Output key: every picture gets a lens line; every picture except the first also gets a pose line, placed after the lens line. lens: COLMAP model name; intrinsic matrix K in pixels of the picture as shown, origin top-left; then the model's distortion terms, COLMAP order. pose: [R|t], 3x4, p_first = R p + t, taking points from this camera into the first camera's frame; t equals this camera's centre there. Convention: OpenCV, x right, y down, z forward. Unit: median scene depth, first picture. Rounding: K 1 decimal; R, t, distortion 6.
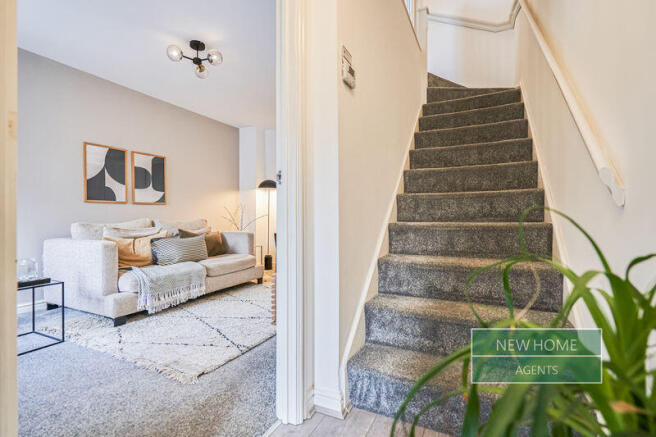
lens RADIAL K [[312.8, 0, 325.2], [0, 312.8, 218.0], [0, 0, 1]] dist [-0.004978, -0.000052]
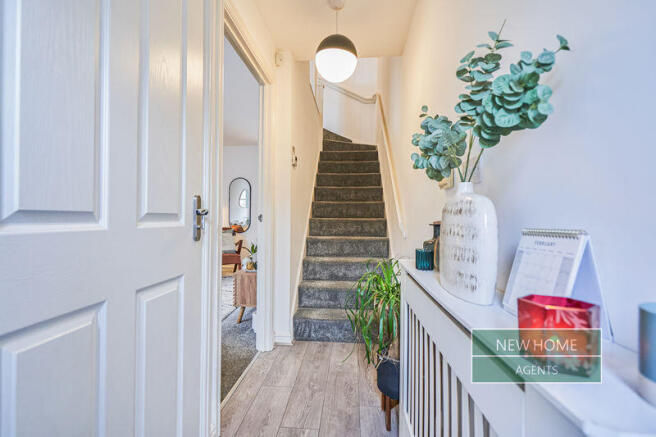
lens RADIAL K [[312.8, 0, 333.7], [0, 312.8, 217.5], [0, 0, 1]] dist [-0.004978, -0.000052]
pose [[0.916814, 0.008521, 0.399224, -0.274956], [-0.011184, 0.999928, 0.004342, -0.083612], [-0.399159, -0.008446, 0.916843, -0.478177]]
